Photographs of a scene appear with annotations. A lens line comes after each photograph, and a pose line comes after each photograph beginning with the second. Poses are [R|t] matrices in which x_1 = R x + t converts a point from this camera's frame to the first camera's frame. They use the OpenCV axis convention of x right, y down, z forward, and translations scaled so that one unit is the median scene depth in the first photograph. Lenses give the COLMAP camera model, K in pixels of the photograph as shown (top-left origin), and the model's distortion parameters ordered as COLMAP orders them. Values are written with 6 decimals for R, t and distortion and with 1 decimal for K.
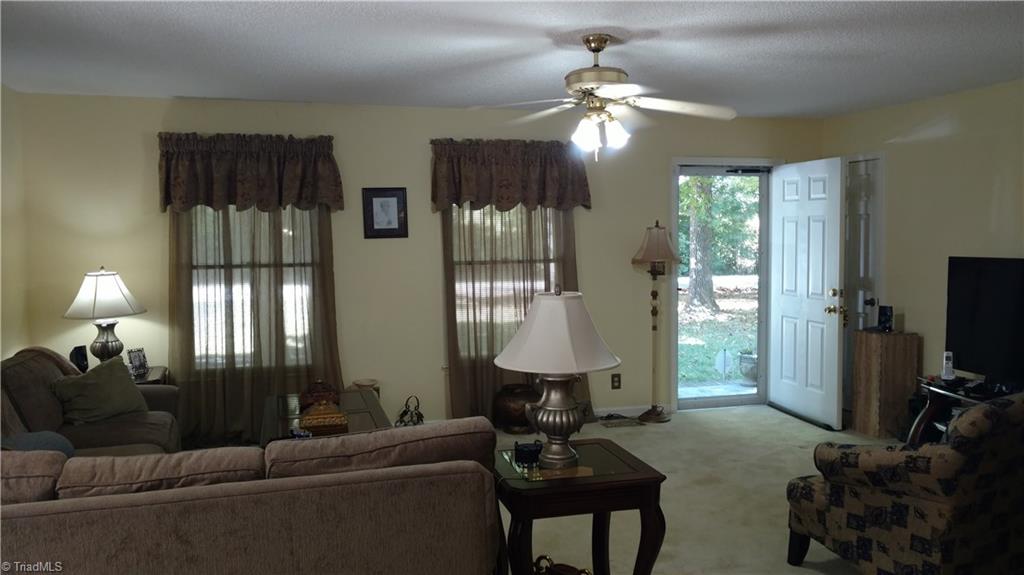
lens RADIAL K [[792.1, 0, 512.0], [0, 792.1, 287.5], [0, 0, 1]] dist [0.004469, -0.003144]
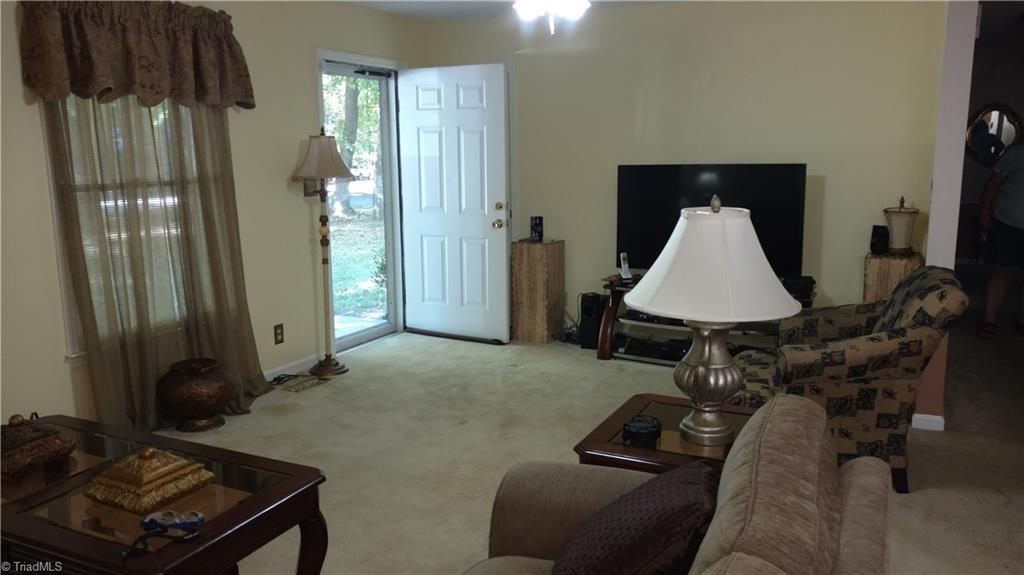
lens RADIAL K [[792.1, 0, 512.0], [0, 792.1, 287.5], [0, 0, 1]] dist [0.004469, -0.003144]
pose [[0.668984, -0.124824, 0.732721, -0.309025], [0.054074, 0.991359, 0.119514, -0.009629], [-0.741307, -0.040331, 0.669953, 0.327630]]
